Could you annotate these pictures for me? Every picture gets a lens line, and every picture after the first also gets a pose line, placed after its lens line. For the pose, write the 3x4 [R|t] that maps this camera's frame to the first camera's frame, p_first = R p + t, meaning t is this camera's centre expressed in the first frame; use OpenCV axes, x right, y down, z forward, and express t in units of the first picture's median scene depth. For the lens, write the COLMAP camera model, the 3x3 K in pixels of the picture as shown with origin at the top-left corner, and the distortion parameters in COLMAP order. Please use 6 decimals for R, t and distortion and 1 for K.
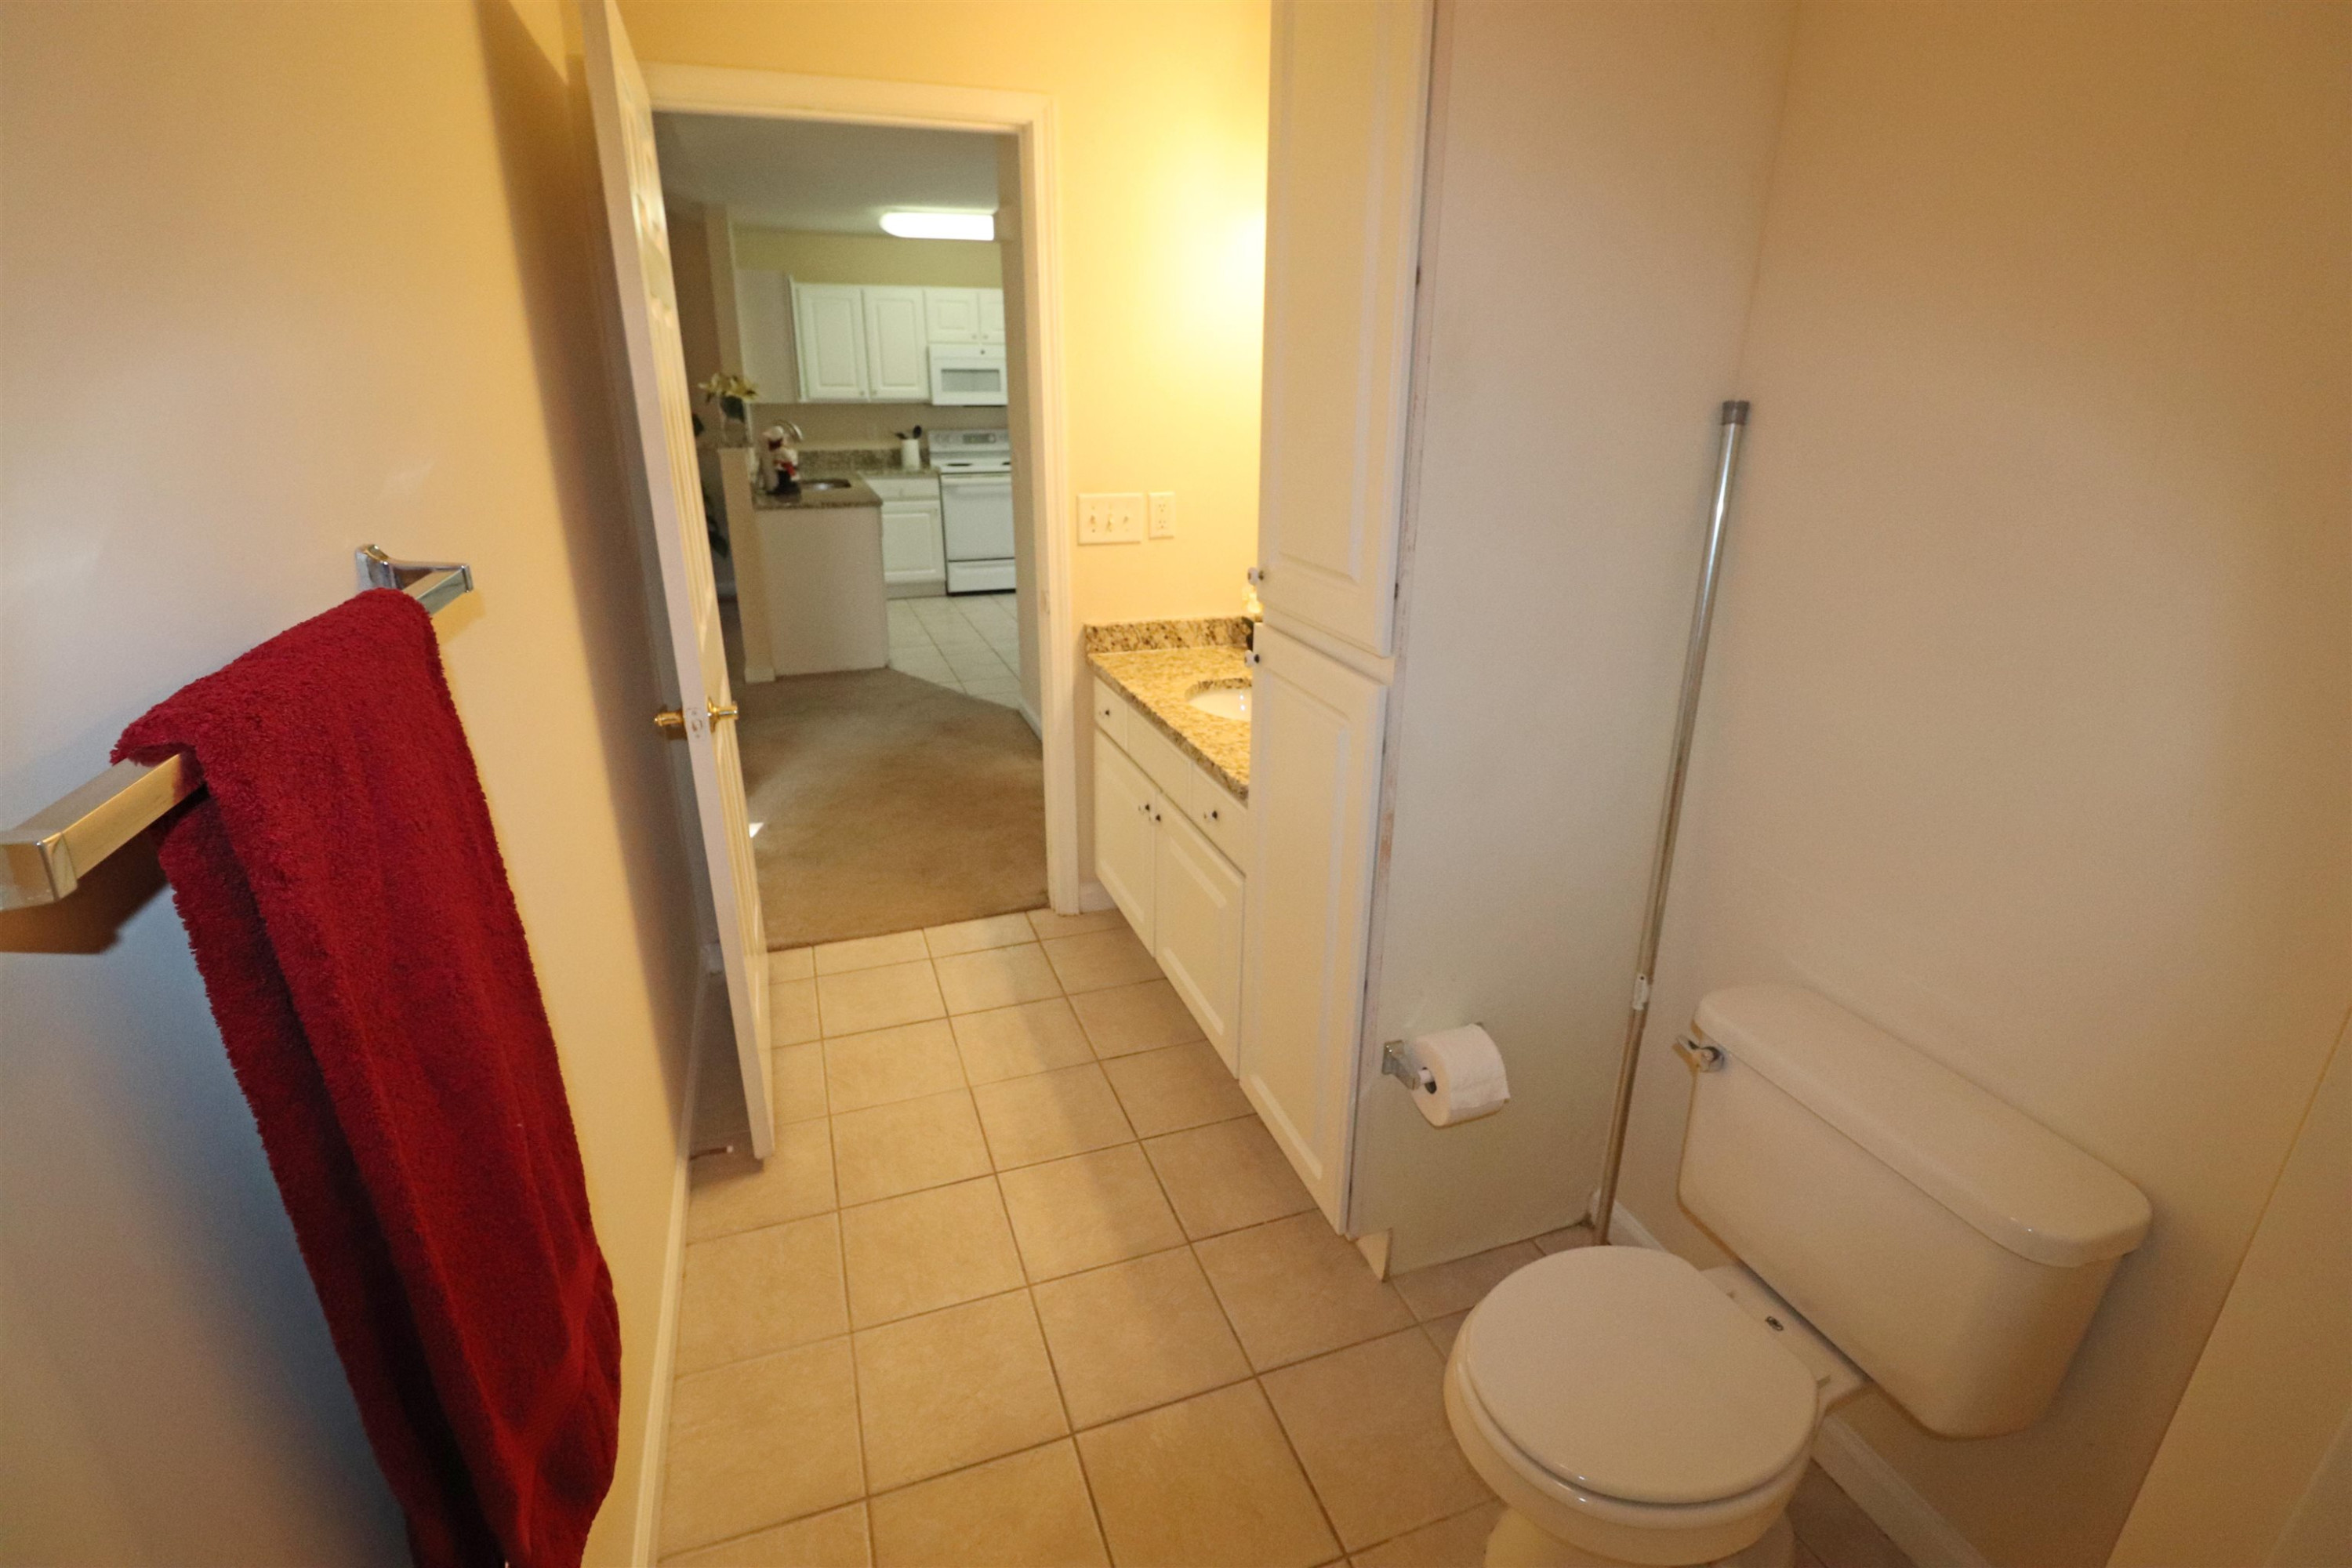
lens RADIAL K [[1082.4, 0, 1168.1], [0, 1082.4, 780.9], [0, 0, 1]] dist [0.000376, -0.015072]
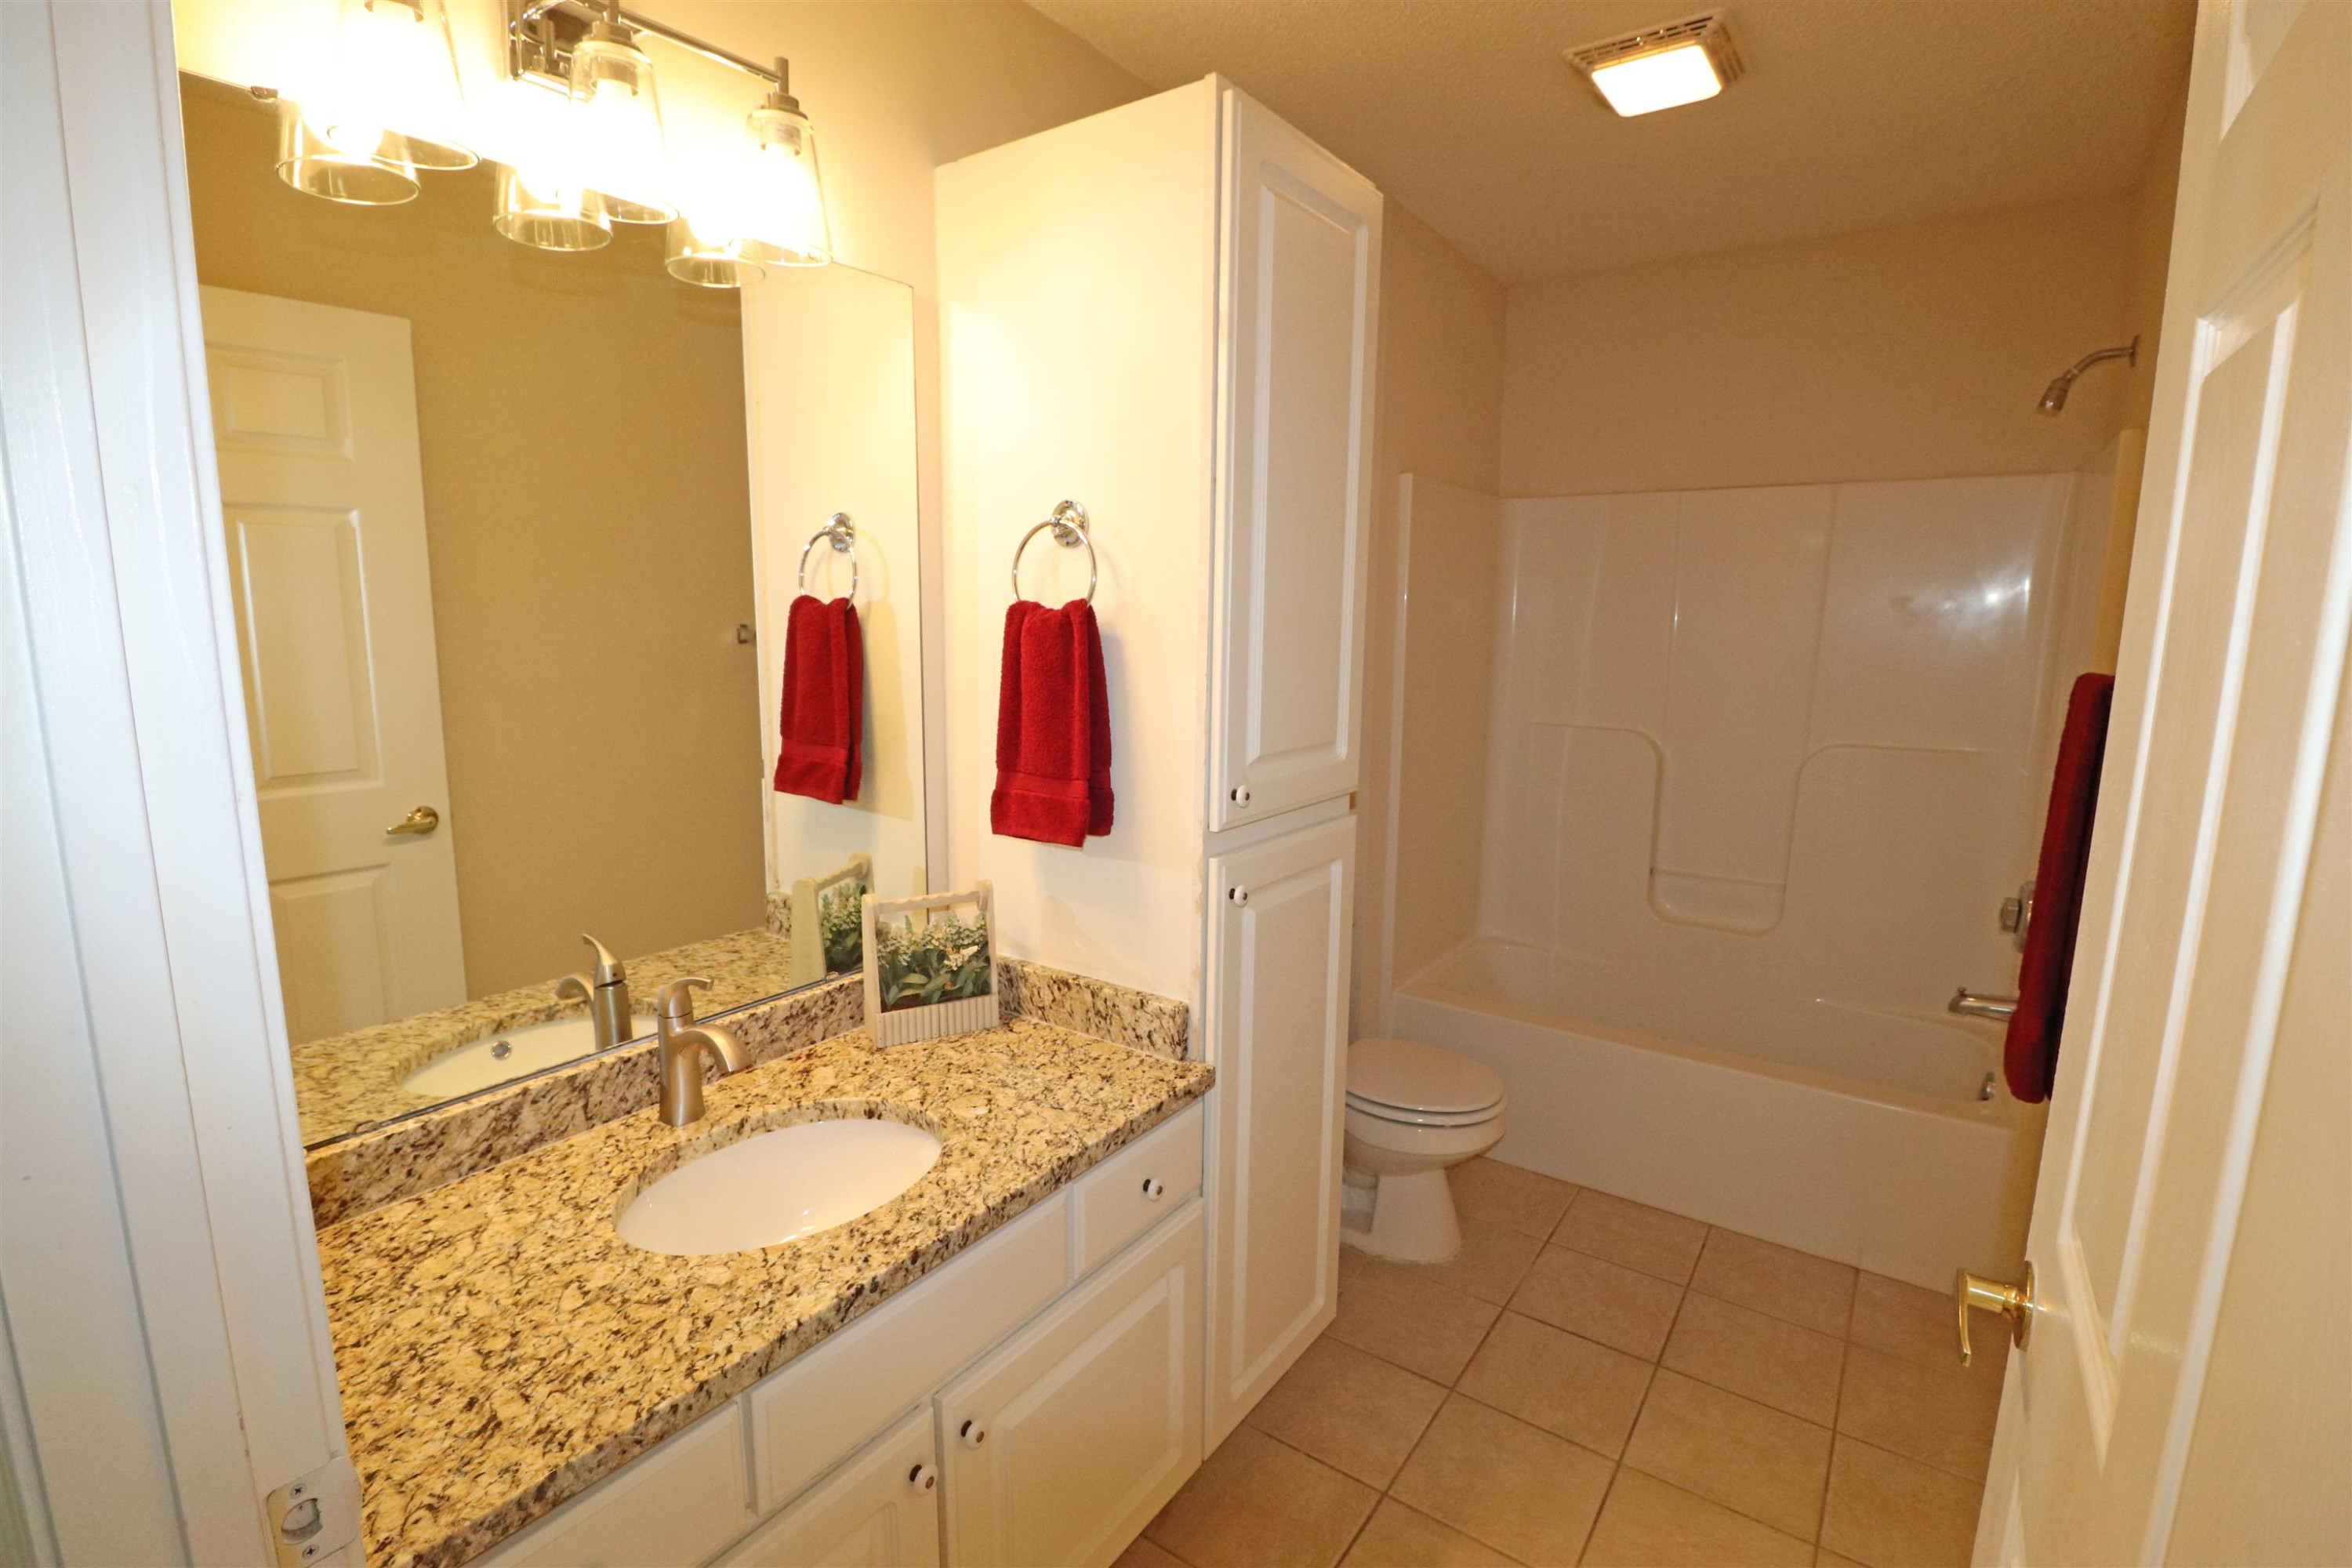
lens RADIAL K [[1092.8, 0, 1170.1], [0, 1092.8, 785.7], [0, 0, 1]] dist [-0.000748, -0.012065]
pose [[-0.579325, -0.143019, 0.802451, -0.168197], [0.269521, 0.895497, 0.354181, -0.151785], [-0.769247, 0.421464, -0.480237, 0.430233]]
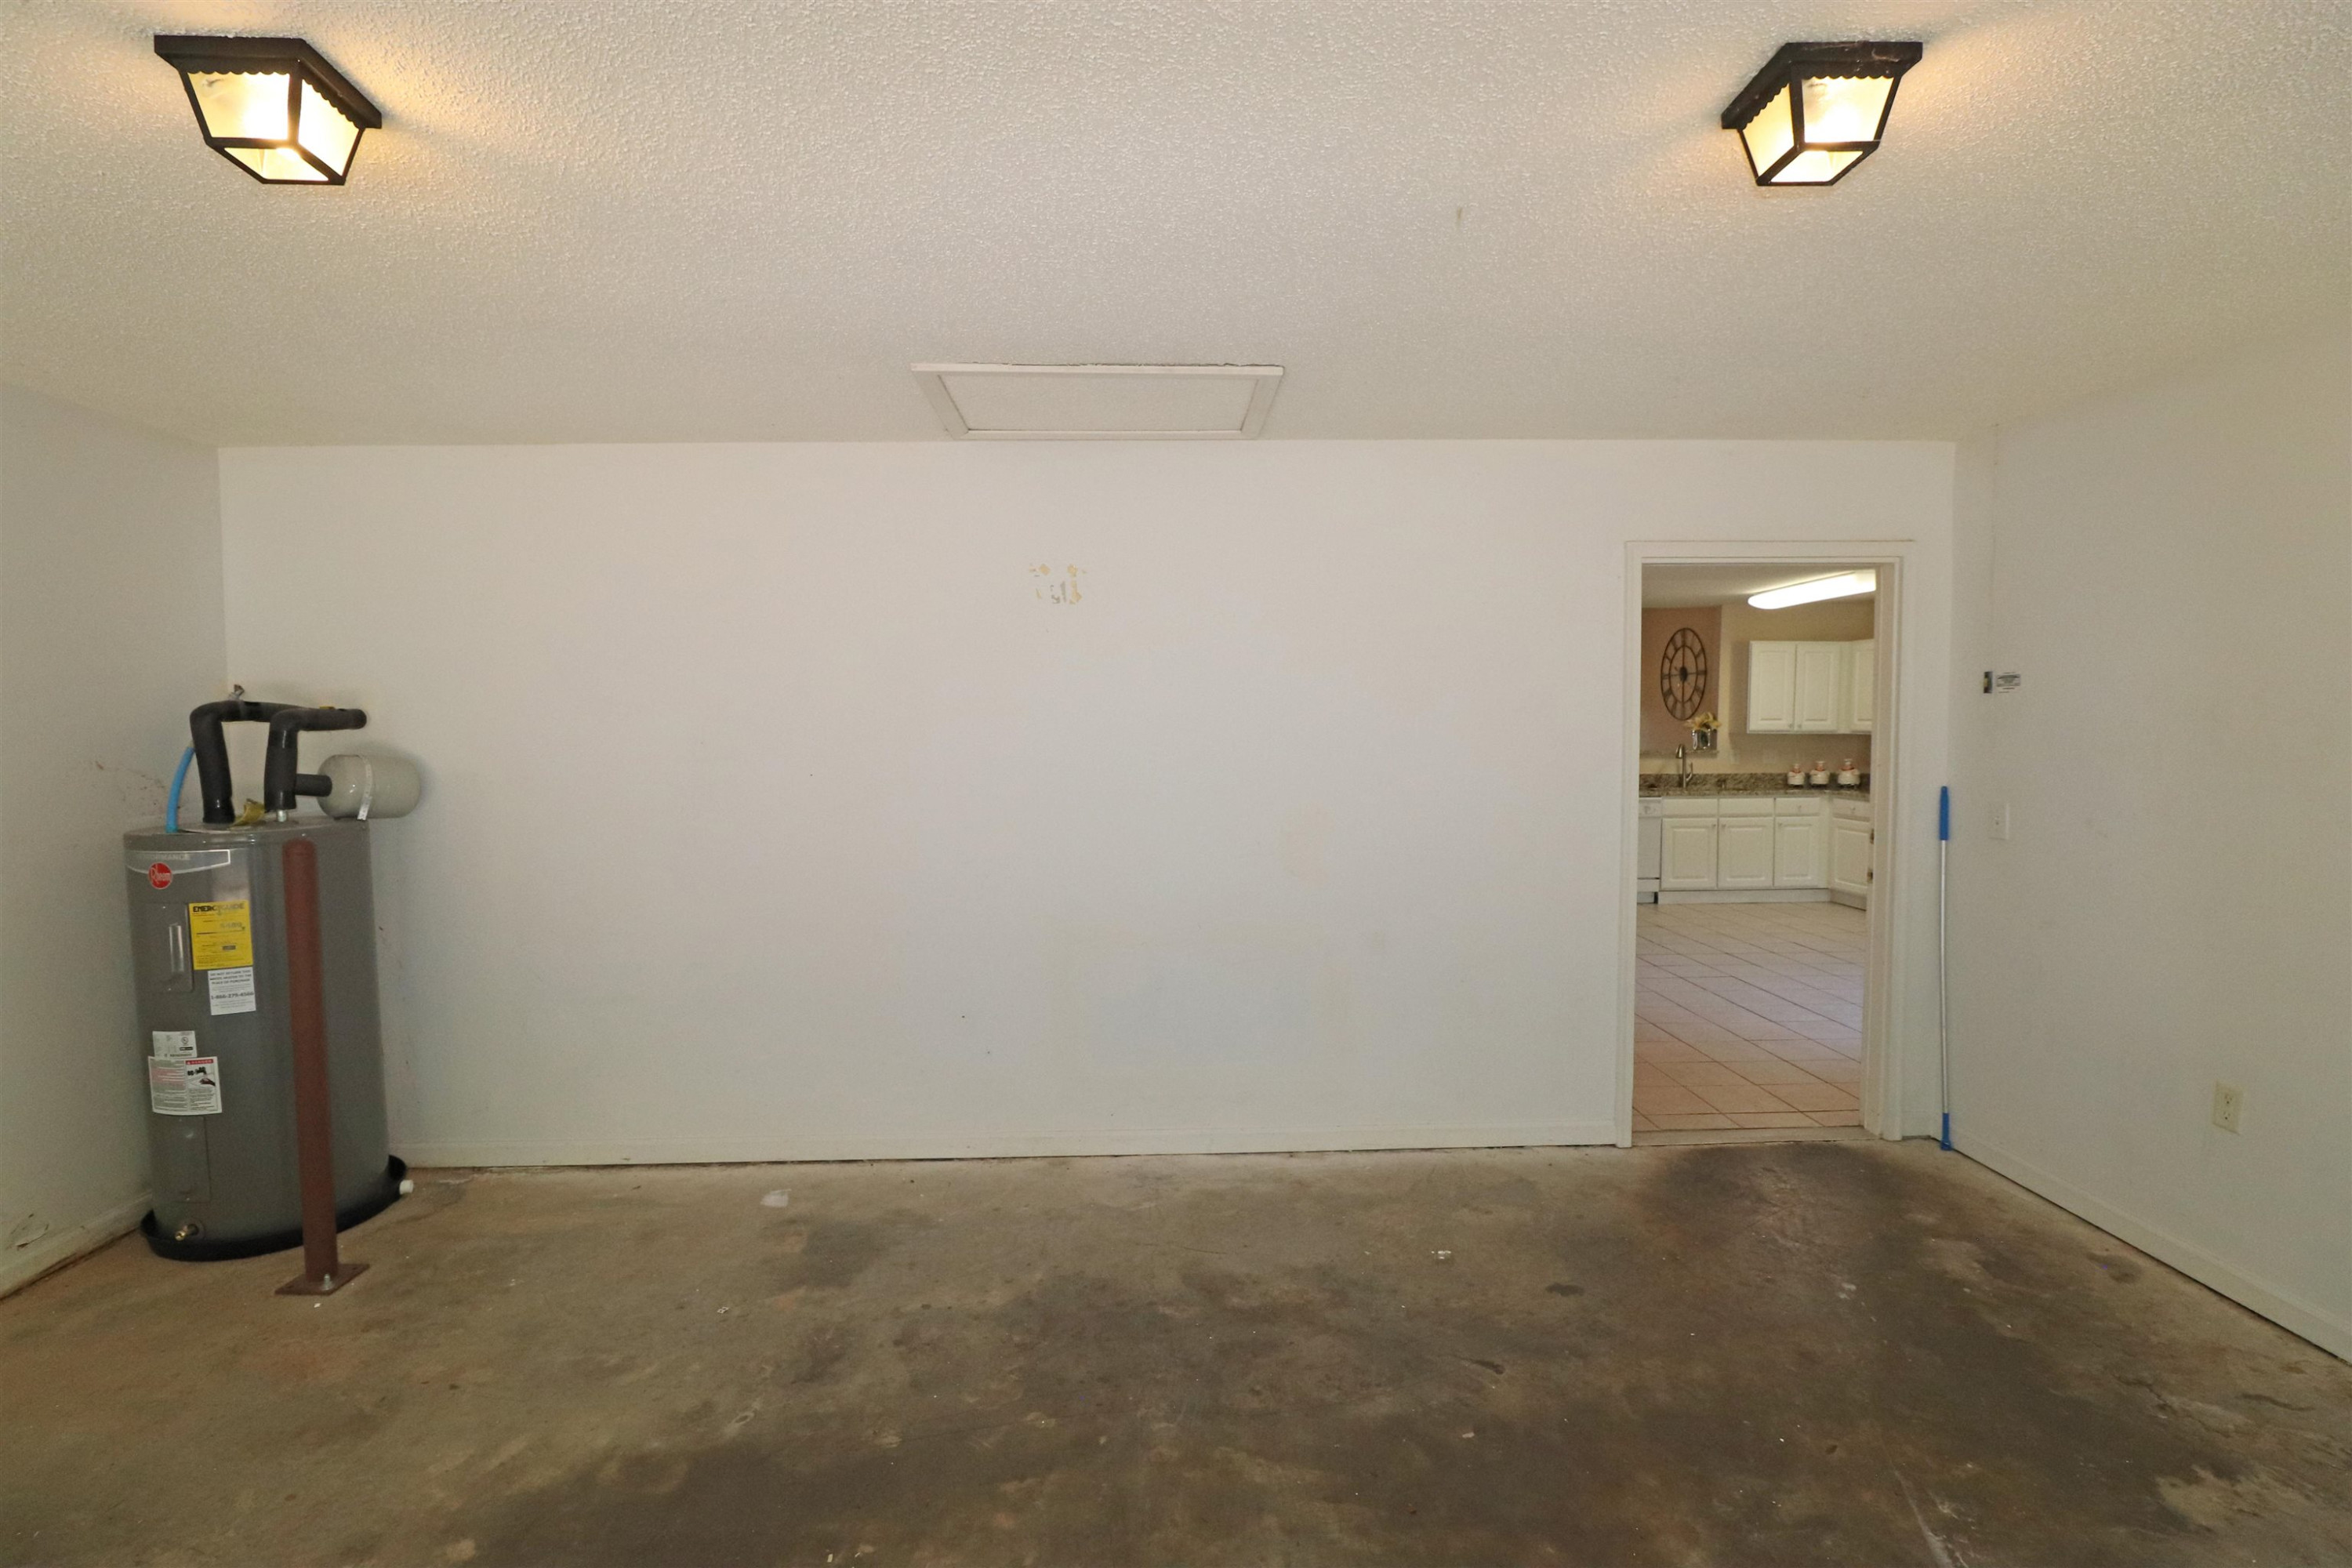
lens RADIAL K [[1082.4, 0, 1168.1], [0, 1082.4, 780.9], [0, 0, 1]] dist [0.000376, -0.015072]
pose [[-0.303644, 0.050863, -0.951427, 1.279390], [-0.320192, 0.935051, 0.152176, -0.301498], [0.897372, 0.350847, -0.267637, 0.824448]]
